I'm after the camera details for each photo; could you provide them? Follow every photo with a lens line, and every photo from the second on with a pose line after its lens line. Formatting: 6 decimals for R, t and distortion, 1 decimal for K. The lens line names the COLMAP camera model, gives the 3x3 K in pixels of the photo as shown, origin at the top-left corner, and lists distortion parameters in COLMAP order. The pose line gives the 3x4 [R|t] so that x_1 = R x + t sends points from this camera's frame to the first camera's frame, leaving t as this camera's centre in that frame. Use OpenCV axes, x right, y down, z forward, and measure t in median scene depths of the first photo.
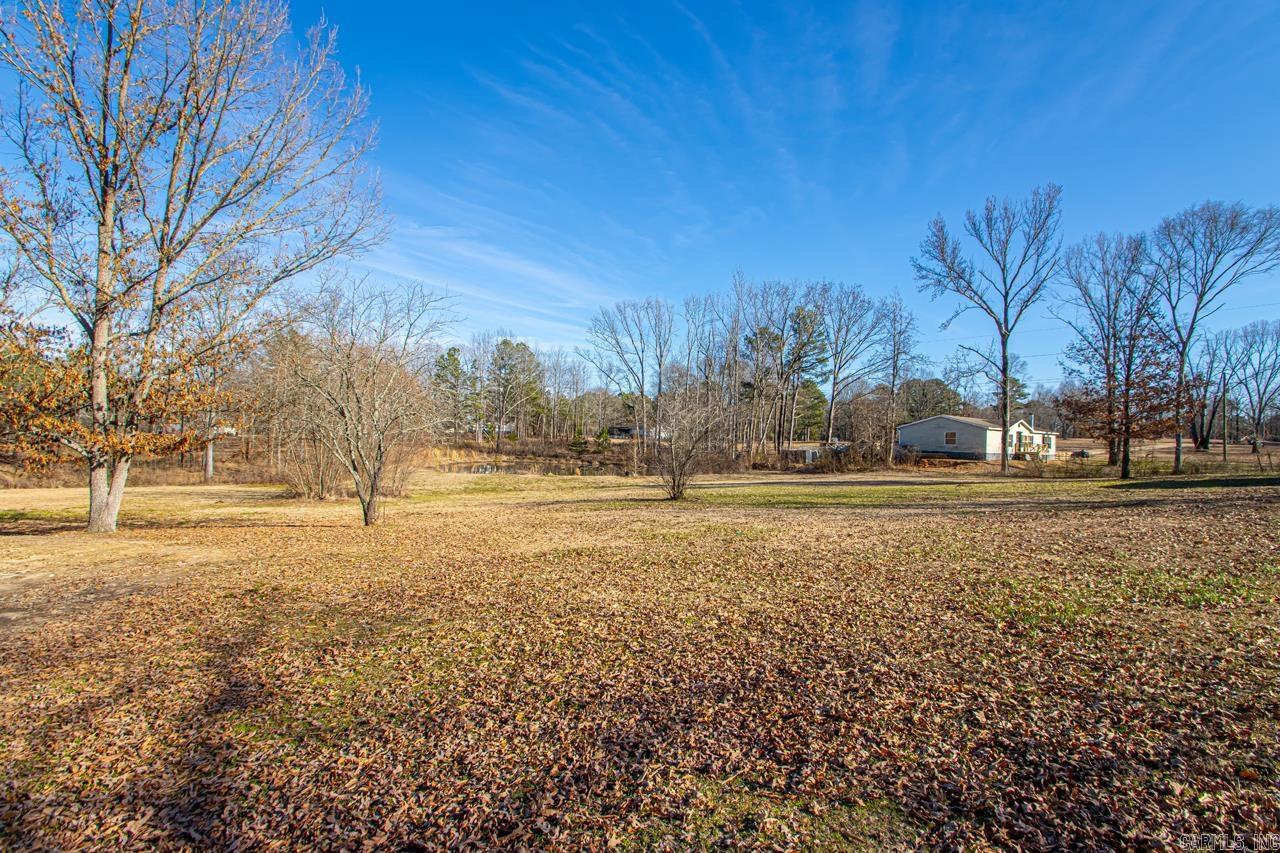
lens RADIAL K [[598.8, 0, 640.0], [0, 598.8, 426.5], [0, 0, 1]] dist [-0.000186, -0.000049]
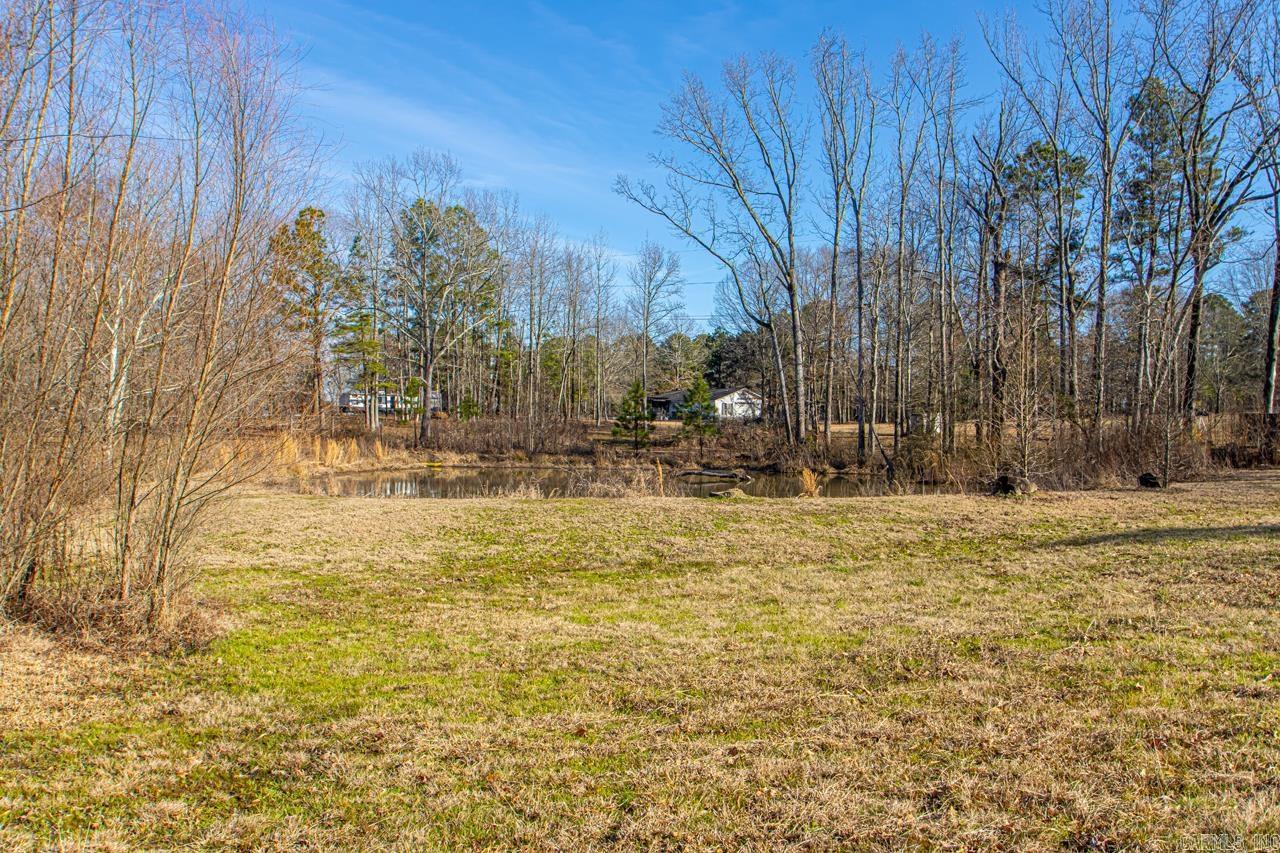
lens RADIAL K [[1062.8, 0, 640.0], [0, 1062.8, 426.5], [0, 0, 1]] dist [-0.047547, 0.006279]
pose [[0.999635, -0.021117, 0.016860, -0.164113], [0.020874, 0.999677, 0.014482, 0.034061], [-0.017160, -0.014125, 0.999753, 0.431626]]
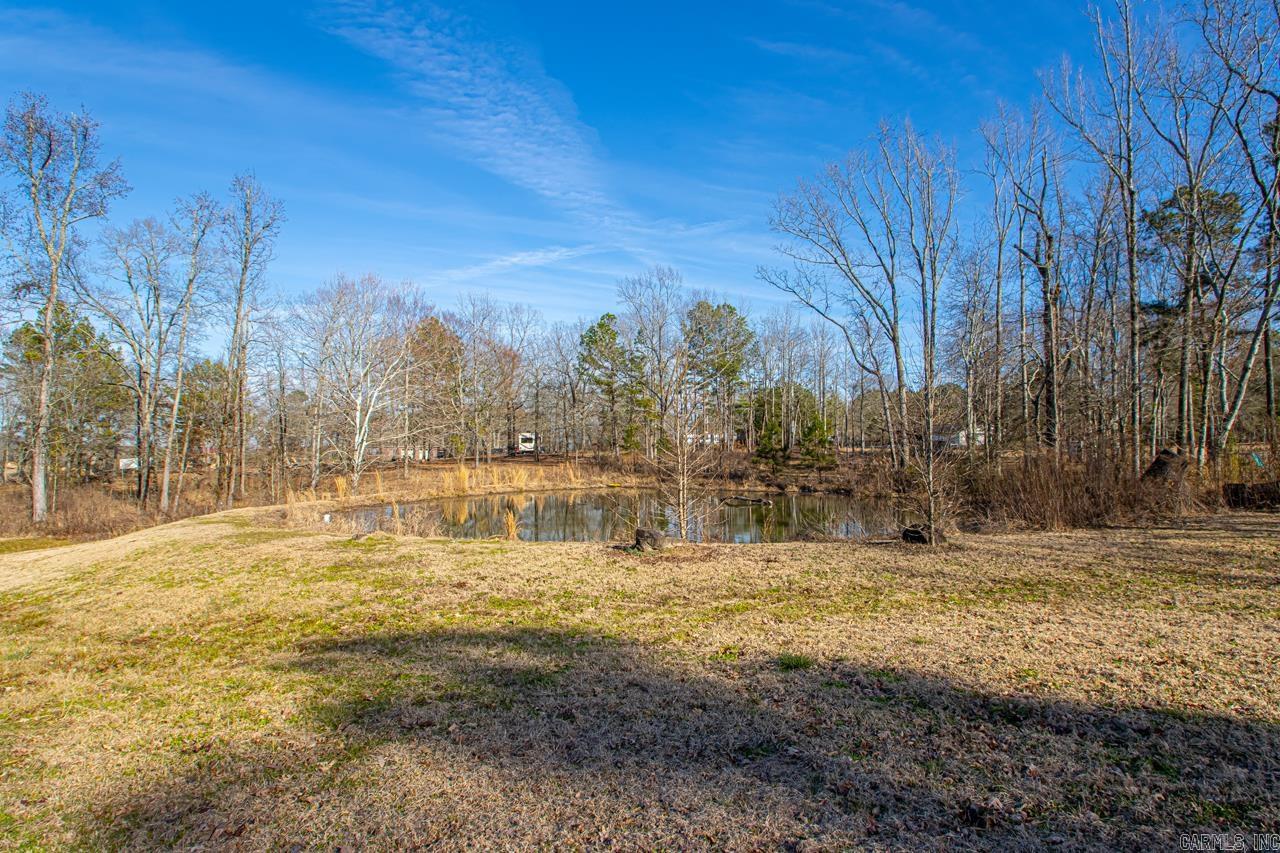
lens RADIAL K [[687.4, 0, 645.6], [0, 687.4, 425.3], [0, 0, 1]] dist [-0.007821, 0.000033]
pose [[0.904086, -0.047441, -0.424709, 0.078999], [0.035152, 0.998707, -0.036729, 0.036075], [0.425902, 0.018277, 0.904585, 0.616356]]
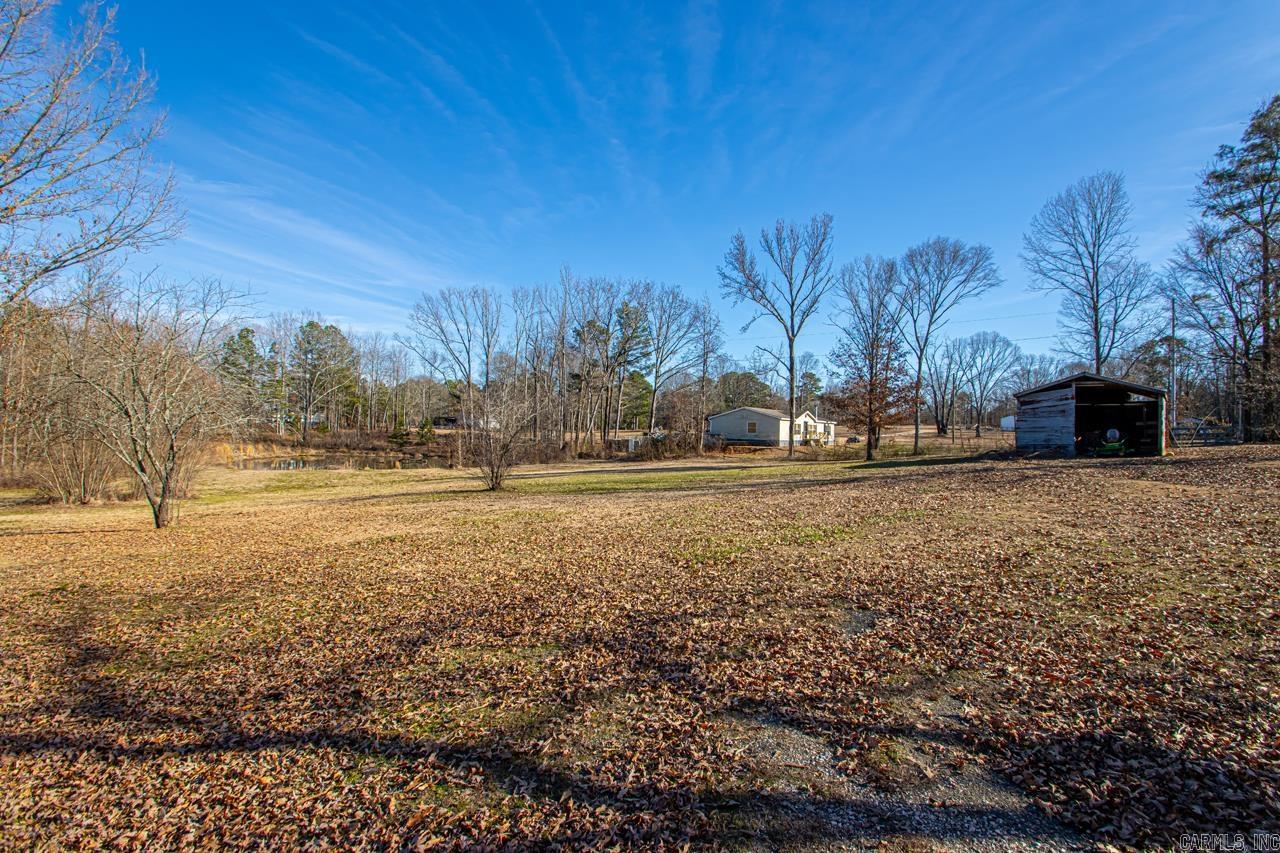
lens RADIAL K [[600.3, 0, 645.8], [0, 600.3, 427.8], [0, 0, 1]] dist [0.020025, -0.018420]
pose [[0.959936, -0.006623, 0.280140, 0.007682], [0.000749, 0.999778, 0.021072, -0.004632], [-0.280217, -0.020018, 0.959728, -0.042466]]
